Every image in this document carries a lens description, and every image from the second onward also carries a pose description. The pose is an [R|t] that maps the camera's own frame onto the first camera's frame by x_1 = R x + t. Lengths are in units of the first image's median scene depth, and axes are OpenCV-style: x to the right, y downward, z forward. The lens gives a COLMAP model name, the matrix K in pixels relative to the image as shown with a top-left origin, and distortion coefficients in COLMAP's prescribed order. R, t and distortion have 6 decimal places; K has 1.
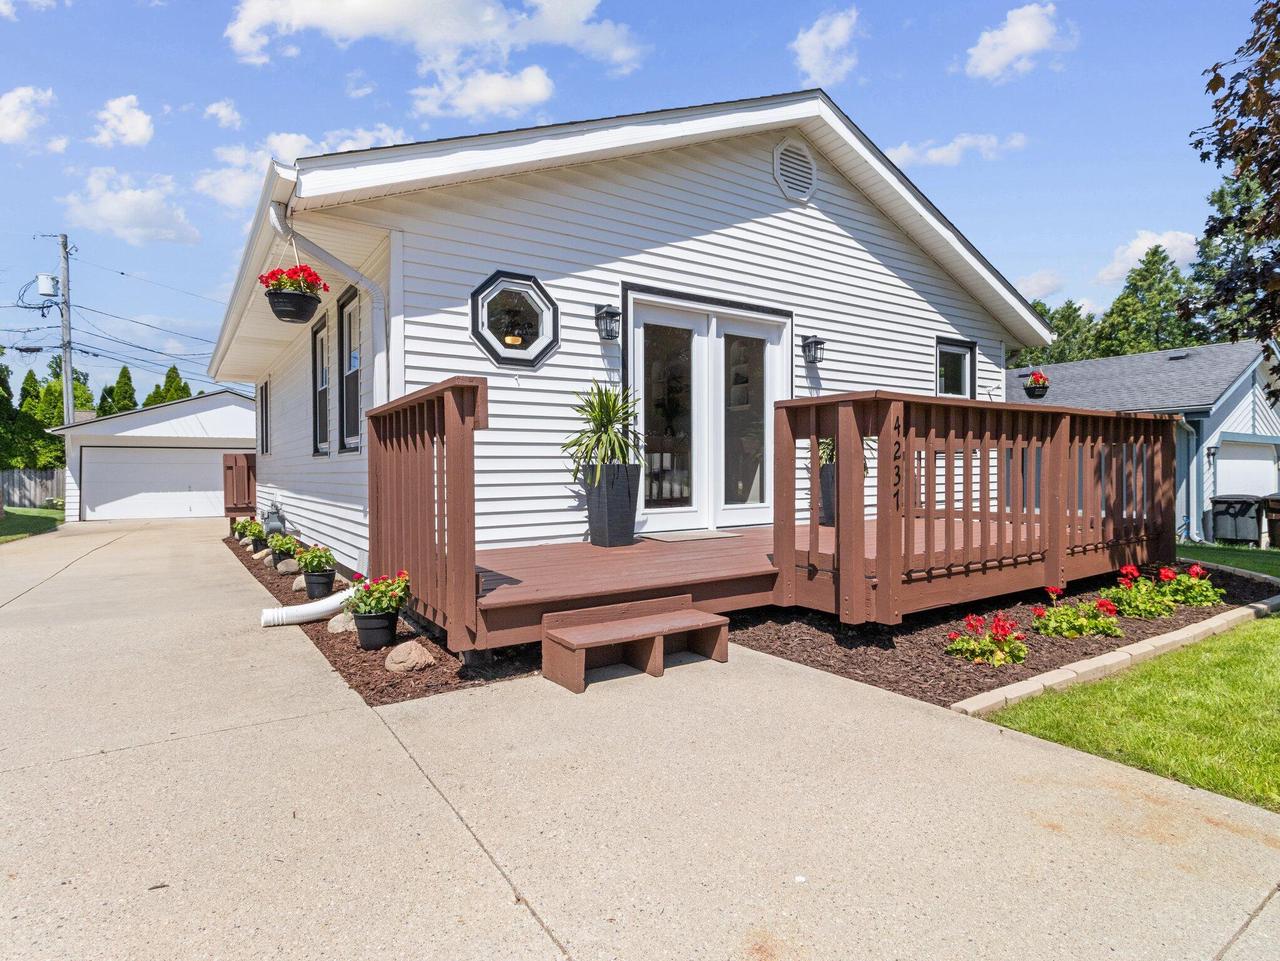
lens RADIAL K [[682.7, 0, 683.5], [0, 682.7, 476.9], [0, 0, 1]] dist [0.006440, -0.003348]
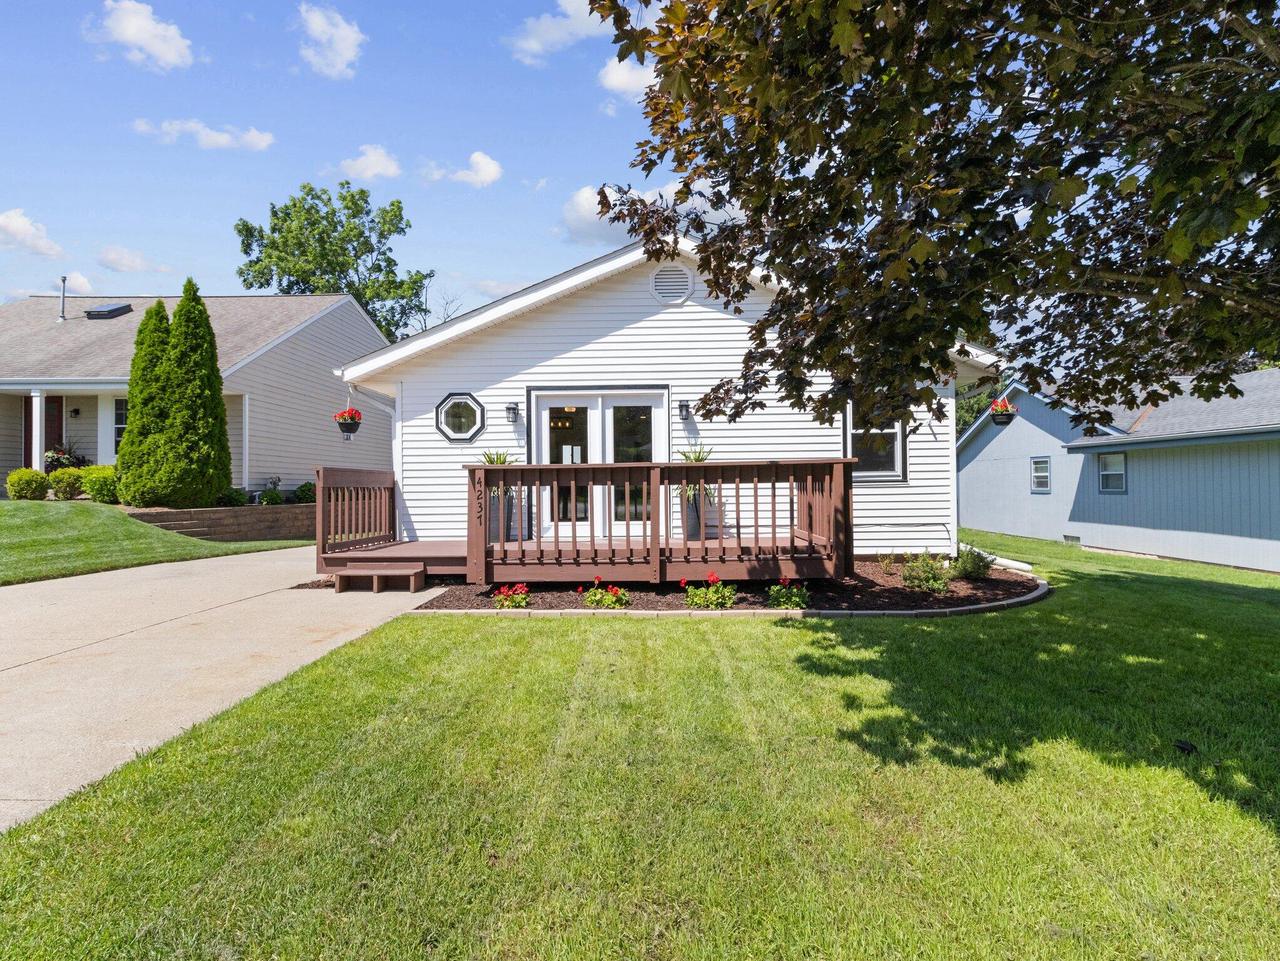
lens RADIAL K [[682.7, 0, 664.9], [0, 682.7, 479.8], [0, 0, 1]] dist [0.006440, -0.003348]
pose [[0.801375, -0.000758, -0.598161, 1.058709], [-0.004751, 0.999960, -0.007633, -0.039125], [0.598143, 0.008959, 0.801339, -0.128073]]
